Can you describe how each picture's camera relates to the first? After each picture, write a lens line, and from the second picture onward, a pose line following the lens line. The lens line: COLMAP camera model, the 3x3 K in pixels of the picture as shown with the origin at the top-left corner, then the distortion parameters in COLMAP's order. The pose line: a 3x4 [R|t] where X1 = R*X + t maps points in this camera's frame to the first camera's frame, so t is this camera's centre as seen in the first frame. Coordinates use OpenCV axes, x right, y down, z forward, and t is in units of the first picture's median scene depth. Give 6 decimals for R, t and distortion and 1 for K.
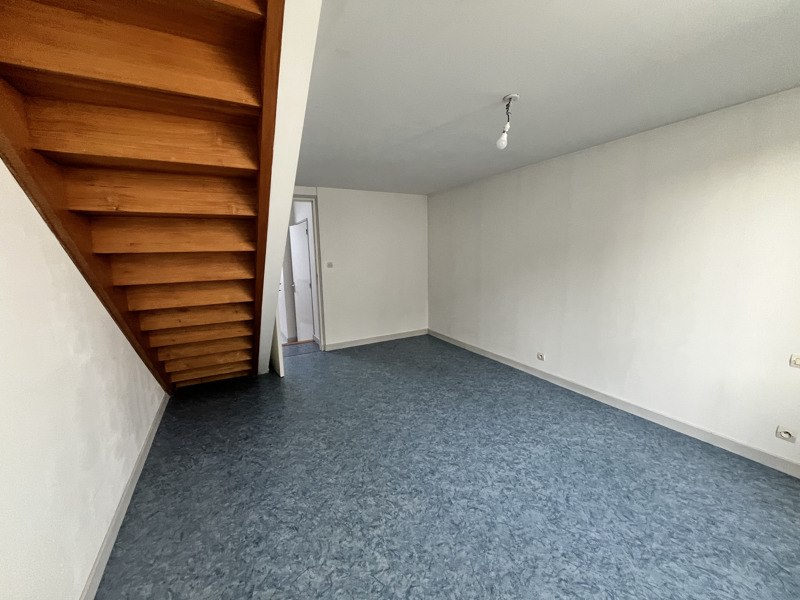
lens RADIAL K [[324.2, 0, 399.5], [0, 324.2, 299.9], [0, 0, 1]] dist [0.000057, -0.000034]
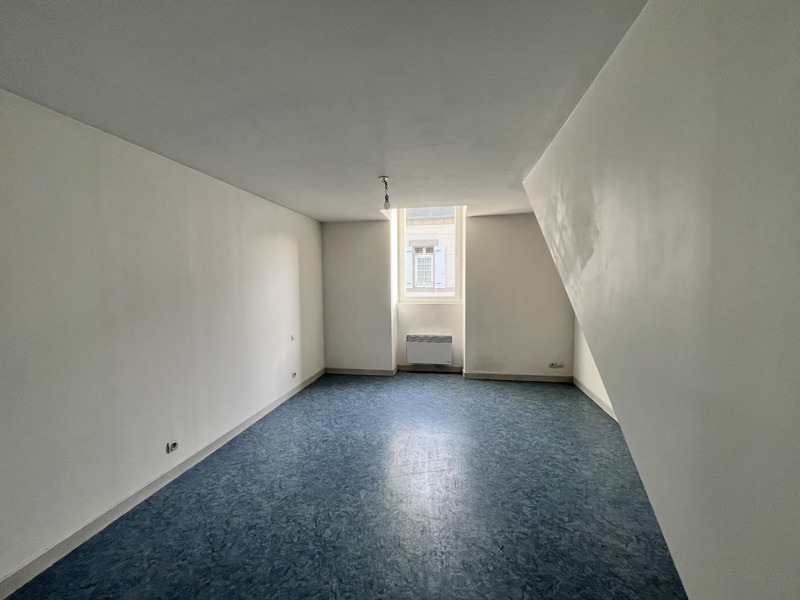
lens RADIAL K [[324.2, 0, 400.0], [0, 324.2, 299.9], [0, 0, 1]] dist [0.000057, -0.000034]
pose [[-0.785450, -0.009040, 0.618859, -0.502312], [0.117324, 0.979590, 0.163216, -0.256809], [-0.607703, 0.200805, -0.768358, 1.768669]]
